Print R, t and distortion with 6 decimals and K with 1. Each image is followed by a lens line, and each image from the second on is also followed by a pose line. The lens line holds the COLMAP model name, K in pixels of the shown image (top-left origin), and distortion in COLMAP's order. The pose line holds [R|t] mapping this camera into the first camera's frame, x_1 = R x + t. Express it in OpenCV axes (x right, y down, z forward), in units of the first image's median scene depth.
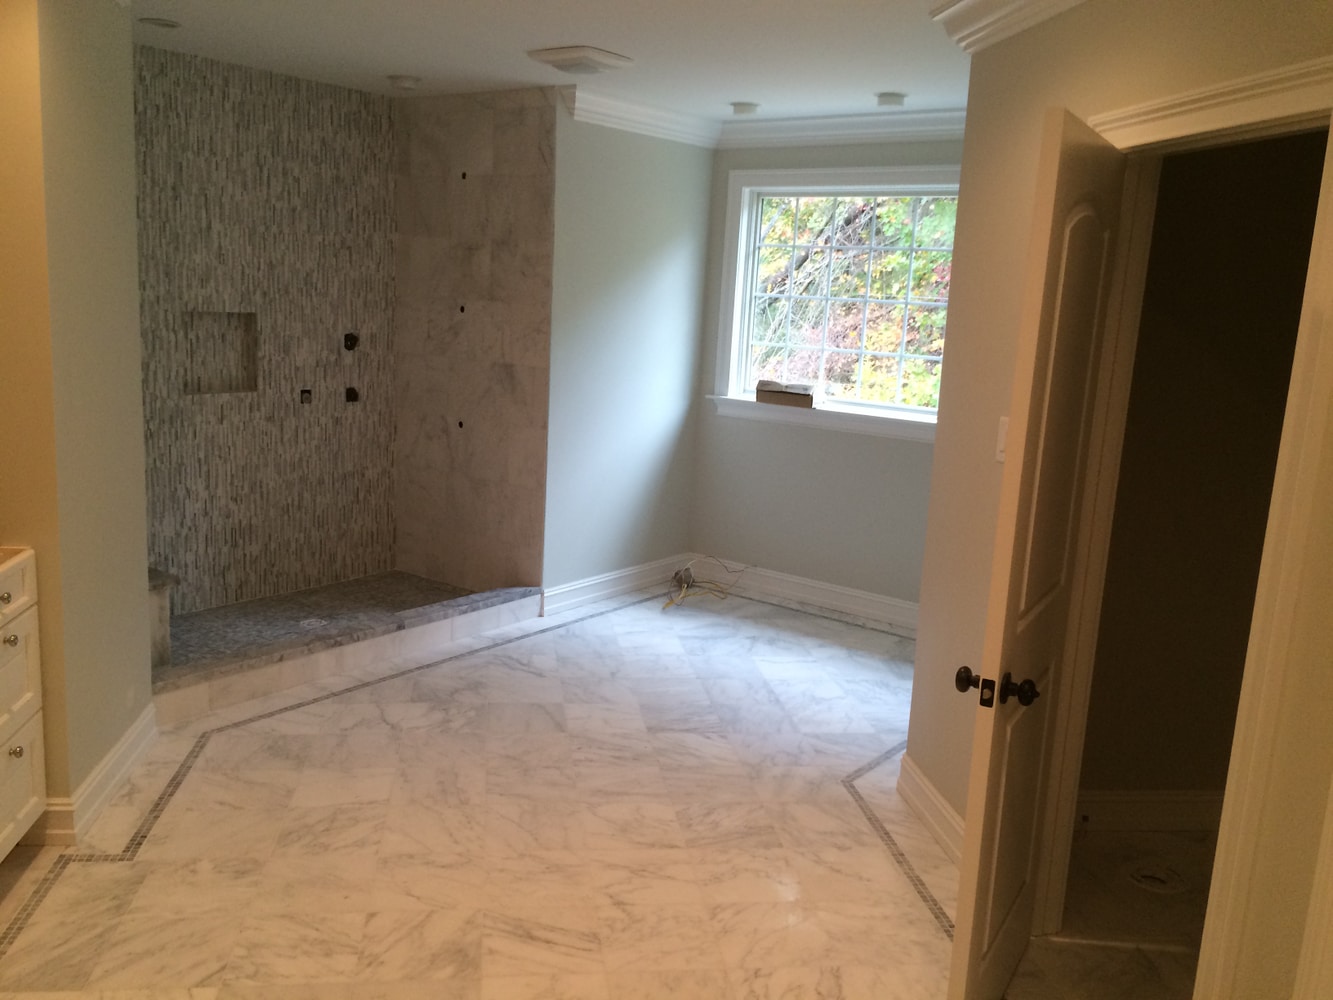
lens RADIAL K [[1122.8, 0, 658.4], [0, 1122.8, 494.3], [0, 0, 1]] dist [0.078905, -0.130686]
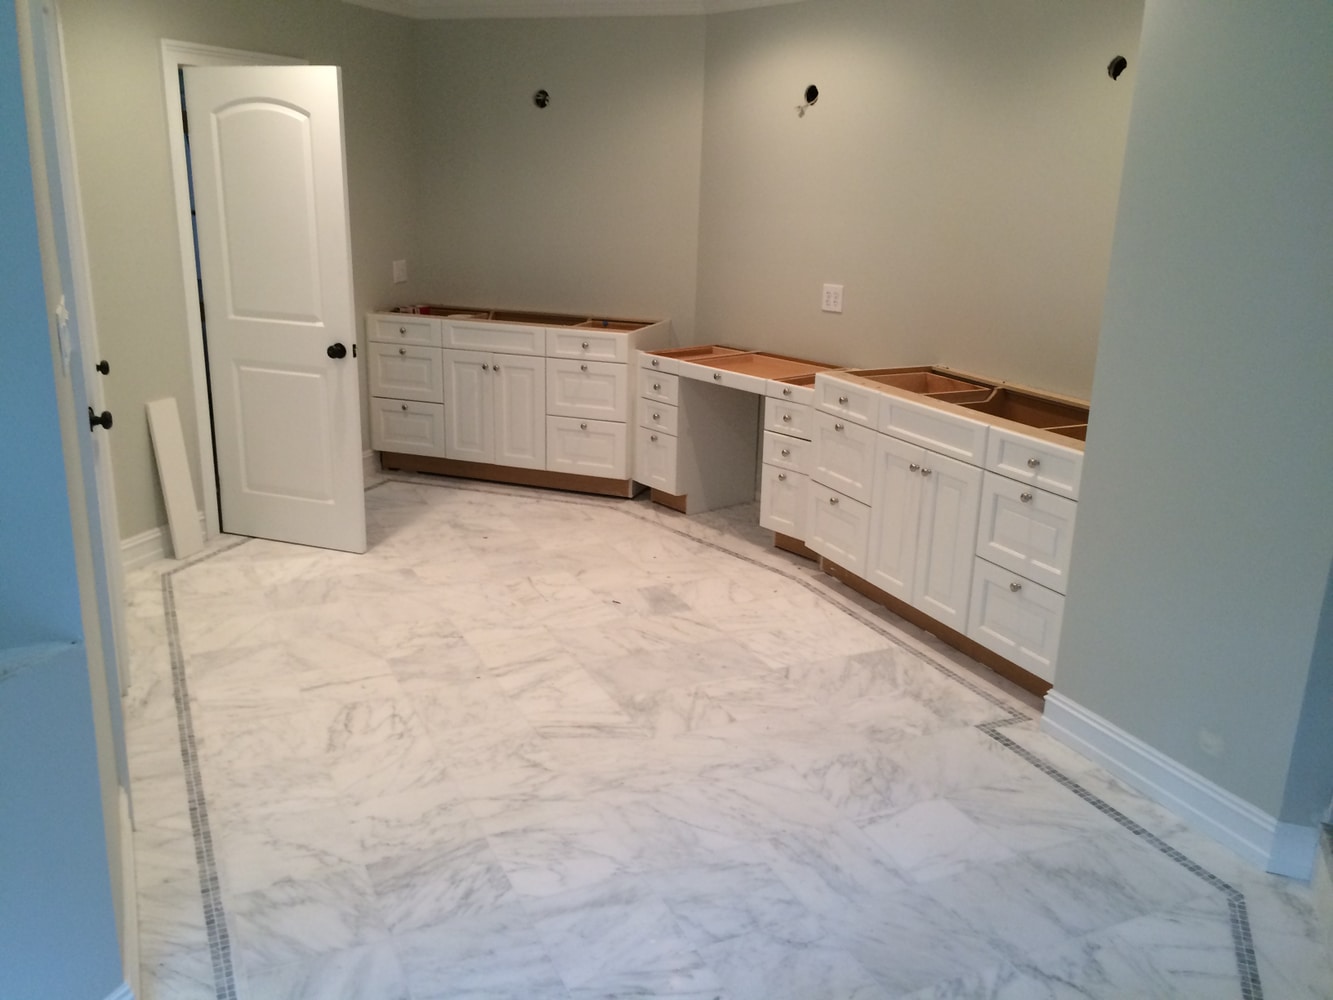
lens RADIAL K [[1122.8, 0, 658.4], [0, 1122.8, 494.3], [0, 0, 1]] dist [0.078905, -0.130686]
pose [[-0.952841, 0.005208, -0.303427, 0.159025], [-0.129160, 0.897814, 0.421007, -0.293066], [0.274613, 0.440343, -0.854801, 1.673343]]
